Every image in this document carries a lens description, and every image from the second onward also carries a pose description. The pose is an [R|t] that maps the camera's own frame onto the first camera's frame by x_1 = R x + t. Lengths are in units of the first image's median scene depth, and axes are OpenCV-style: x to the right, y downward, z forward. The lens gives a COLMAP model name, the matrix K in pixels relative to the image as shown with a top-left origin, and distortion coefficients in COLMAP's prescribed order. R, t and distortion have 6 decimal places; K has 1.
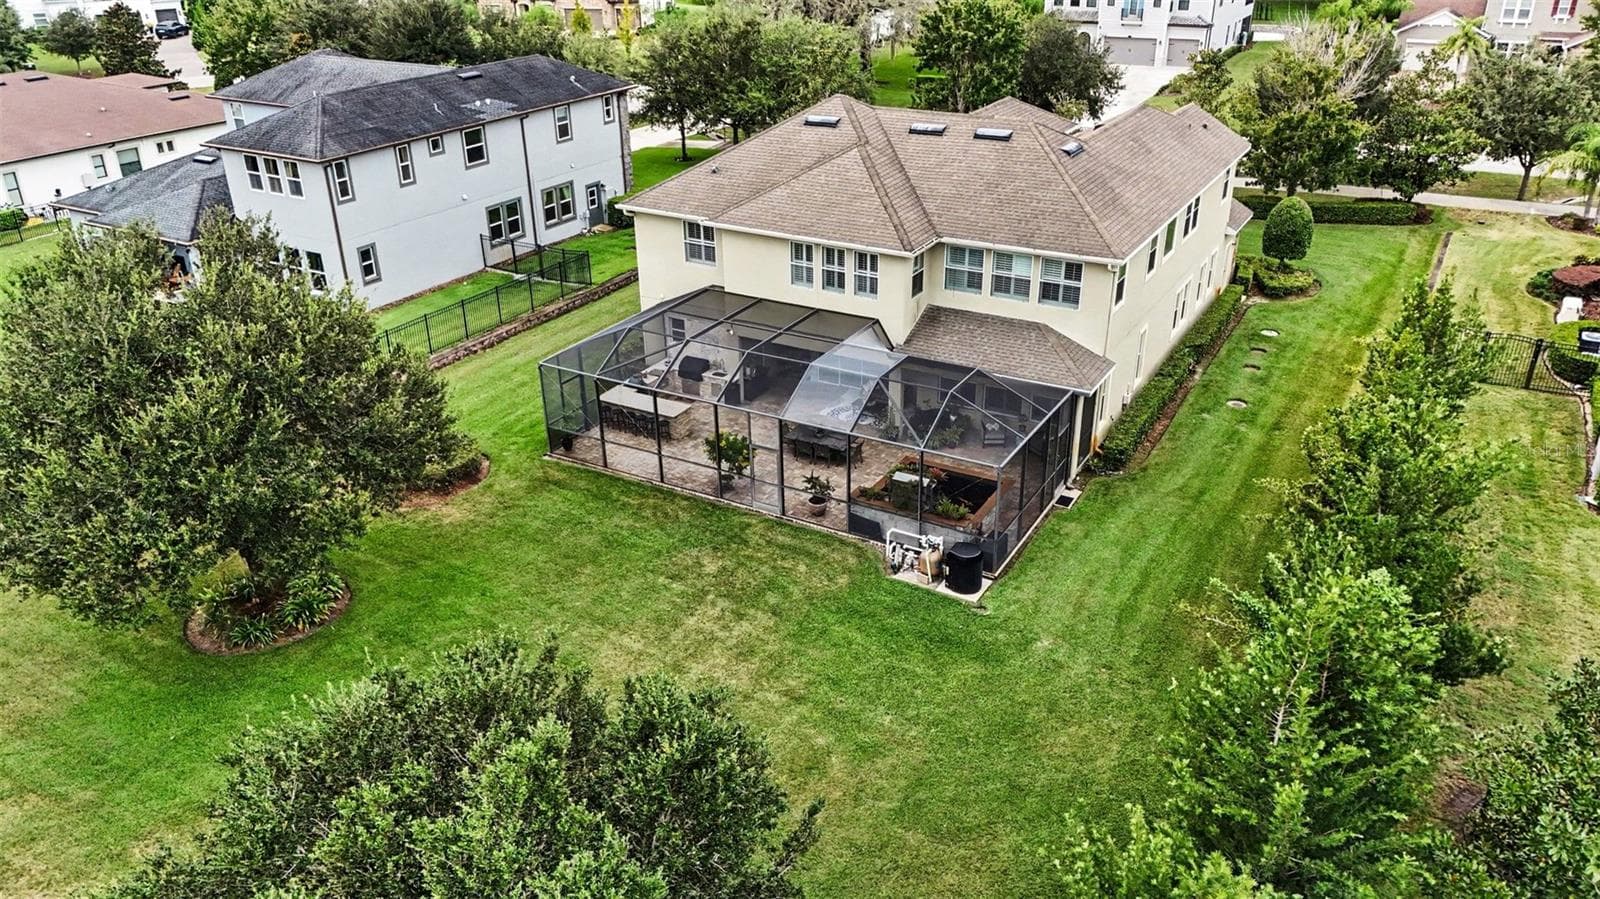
lens RADIAL K [[1194.7, 0, 824.7], [0, 1194.7, 449.4], [0, 0, 1]] dist [0.104183, -0.099850]
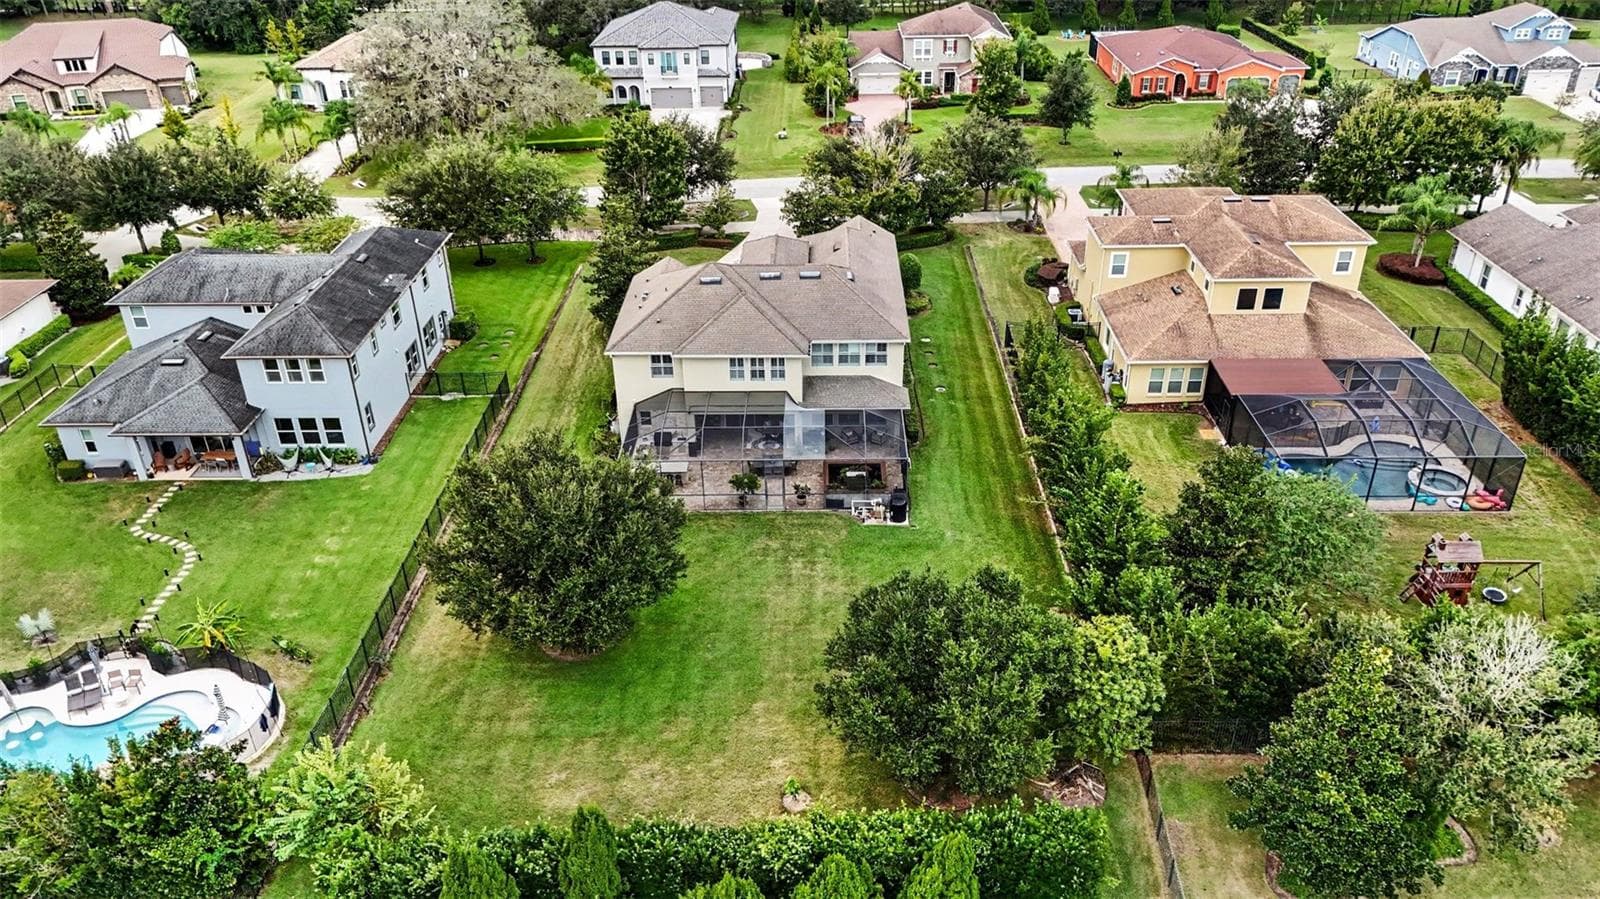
lens RADIAL K [[1194.7, 0, 824.7], [0, 1194.7, 449.4], [0, 0, 1]] dist [0.104183, -0.099850]
pose [[0.872767, -0.240100, 0.425005, -0.682163], [0.212496, 0.970719, 0.112023, -0.209920], [-0.439457, -0.007459, 0.898233, -0.636040]]
